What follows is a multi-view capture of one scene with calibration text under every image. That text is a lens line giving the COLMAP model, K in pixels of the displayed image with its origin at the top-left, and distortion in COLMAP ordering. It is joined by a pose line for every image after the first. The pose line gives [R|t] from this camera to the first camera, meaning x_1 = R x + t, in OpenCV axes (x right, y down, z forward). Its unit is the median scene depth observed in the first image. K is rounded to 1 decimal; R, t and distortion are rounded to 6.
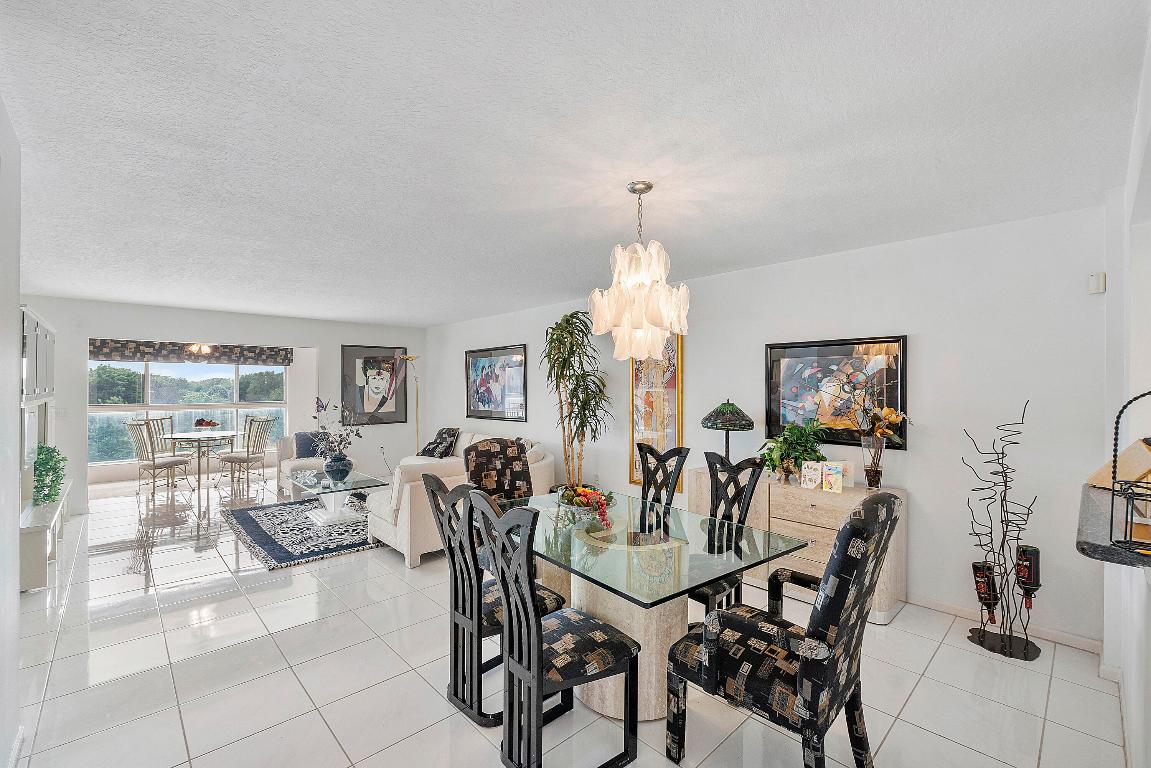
lens RADIAL K [[491.5, 0, 574.0], [0, 491.5, 391.7], [0, 0, 1]] dist [-0.002429, -0.000667]
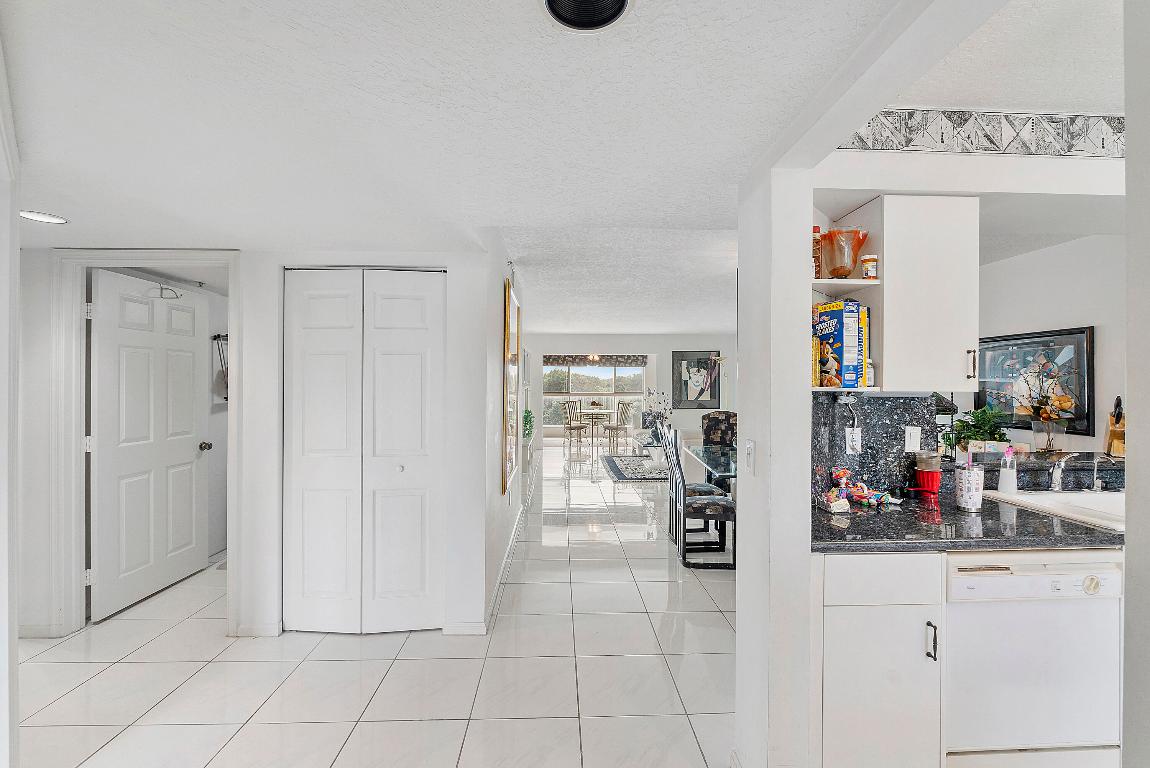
lens RADIAL K [[491.1, 0, 578.8], [0, 491.1, 382.2], [0, 0, 1]] dist [-0.002429, -0.000667]
pose [[0.755256, -0.002368, -0.655425, 0.248176], [-0.006503, 0.999917, -0.011106, 0.010804], [0.655397, 0.012650, 0.755178, -0.237915]]
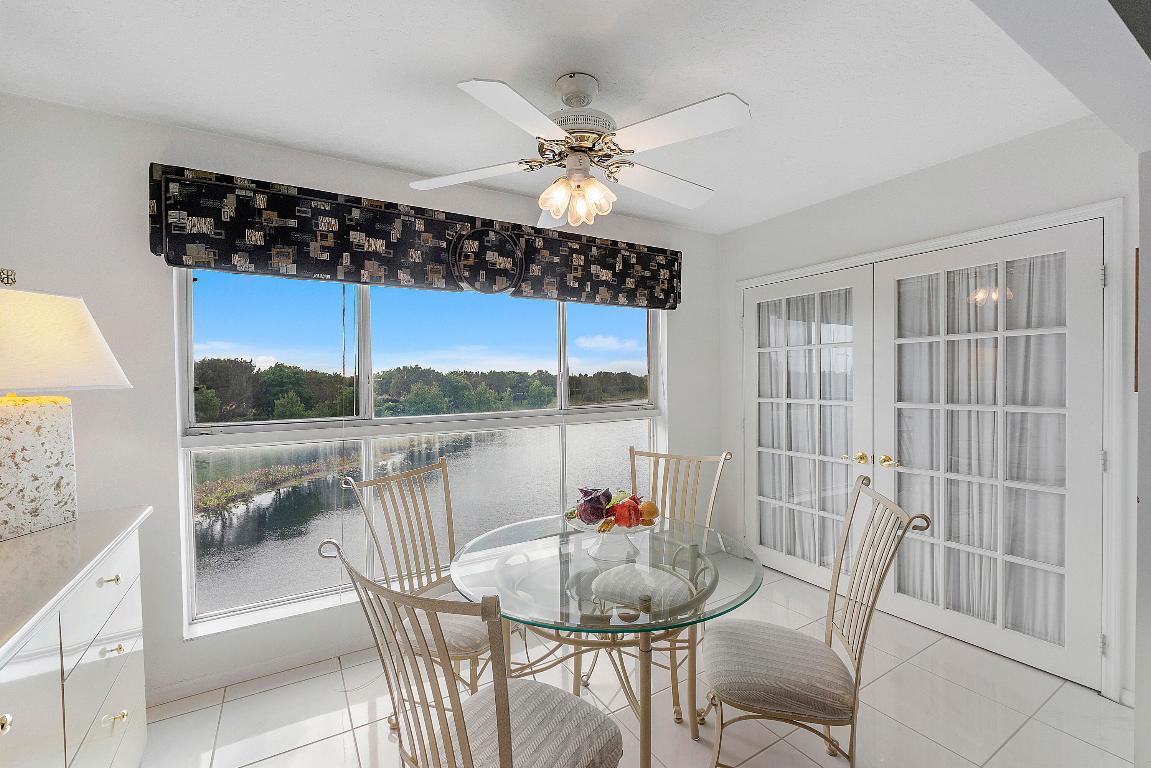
lens RADIAL K [[491.5, 0, 580.8], [0, 491.5, 386.5], [0, 0, 1]] dist [-0.002429, -0.000667]
pose [[0.977158, -0.009540, -0.212300, -0.680752], [0.012117, 0.999868, 0.010838, 0.002263], [0.212168, -0.013163, 0.977144, 0.729710]]
